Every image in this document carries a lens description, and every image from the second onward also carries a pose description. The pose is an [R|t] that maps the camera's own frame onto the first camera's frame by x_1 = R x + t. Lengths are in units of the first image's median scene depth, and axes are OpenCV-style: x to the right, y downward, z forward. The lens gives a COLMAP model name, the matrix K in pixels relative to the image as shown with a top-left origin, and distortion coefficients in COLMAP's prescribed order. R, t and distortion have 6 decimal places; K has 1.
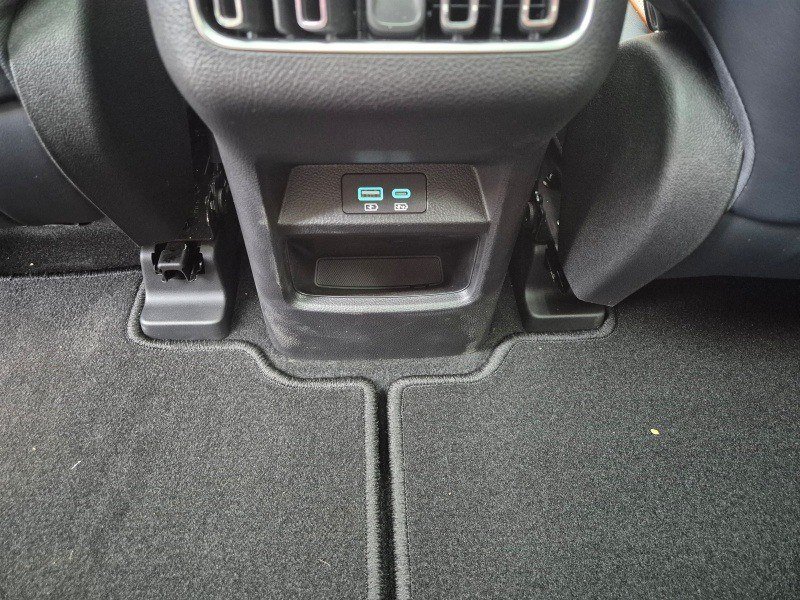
lens RADIAL K [[541.1, 0, 385.0], [0, 541.1, 294.9], [0, 0, 1]] dist [0.083316, -0.061967]
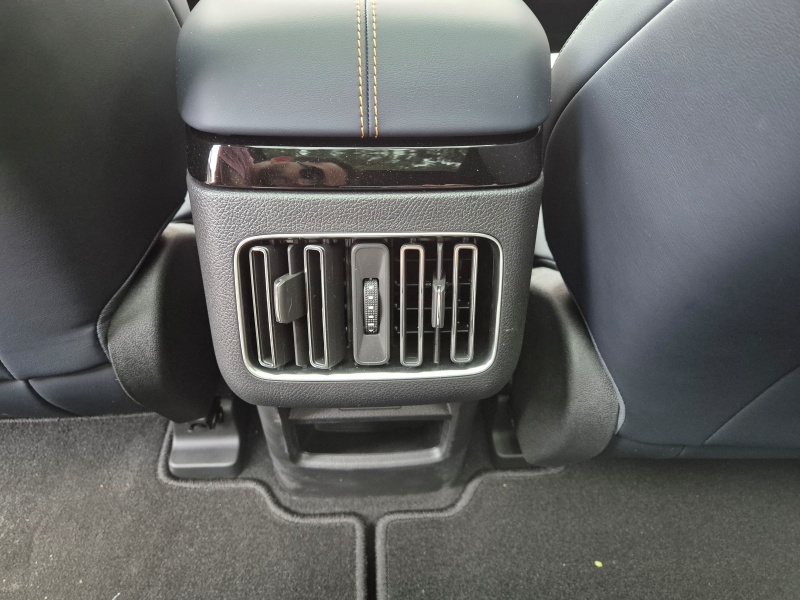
lens RADIAL K [[542.0, 0, 384.2], [0, 542.0, 303.7], [0, 0, 1]] dist [0.071655, -0.053973]
pose [[0.999998, 0.000845, 0.002062, 0.021096], [-0.000688, 0.997179, -0.075057, -0.215930], [-0.002120, 0.075056, 0.997177, -0.227254]]
